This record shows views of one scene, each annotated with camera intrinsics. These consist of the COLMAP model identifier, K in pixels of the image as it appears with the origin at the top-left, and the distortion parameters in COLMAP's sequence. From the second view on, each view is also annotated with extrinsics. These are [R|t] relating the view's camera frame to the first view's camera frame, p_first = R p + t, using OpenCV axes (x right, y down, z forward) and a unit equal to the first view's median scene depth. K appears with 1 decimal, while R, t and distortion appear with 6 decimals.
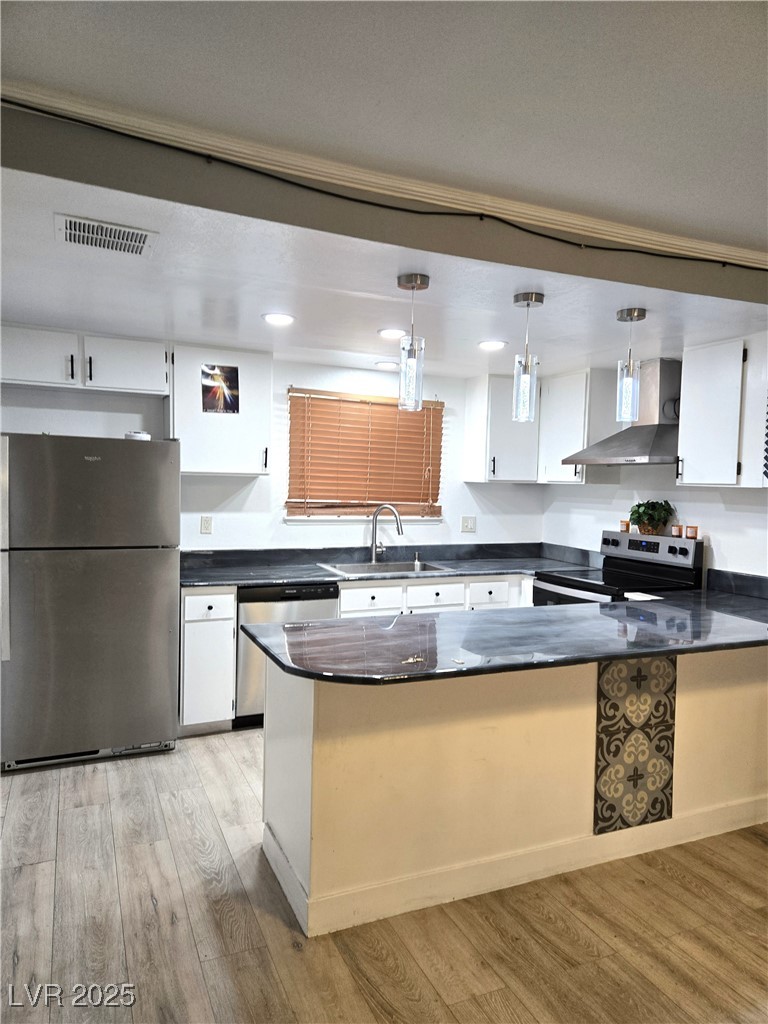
lens RADIAL K [[682.8, 0, 386.6], [0, 682.8, 520.9], [0, 0, 1]] dist [0.053930, -0.044832]
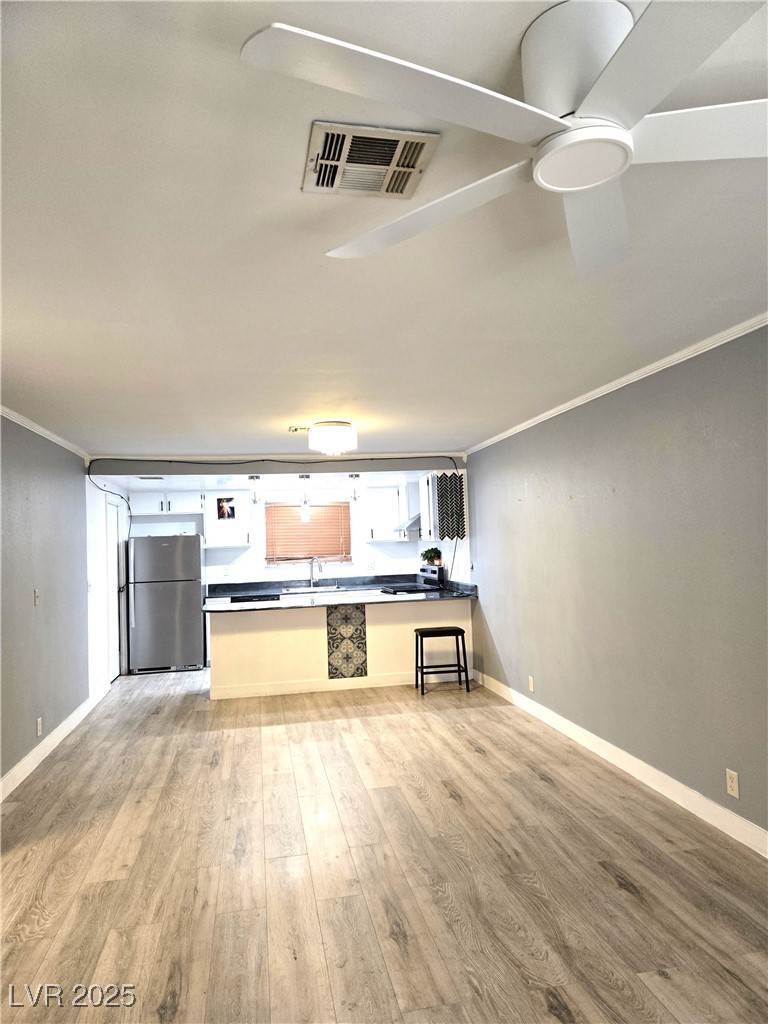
lens RADIAL K [[682.8, 0, 384.2], [0, 682.8, 504.7], [0, 0, 1]] dist [0.053930, -0.044832]
pose [[0.971080, -0.071656, -0.227746, 1.090709], [0.046923, 0.992574, -0.112224, 0.095737], [0.234096, 0.098292, 0.967232, -1.457623]]
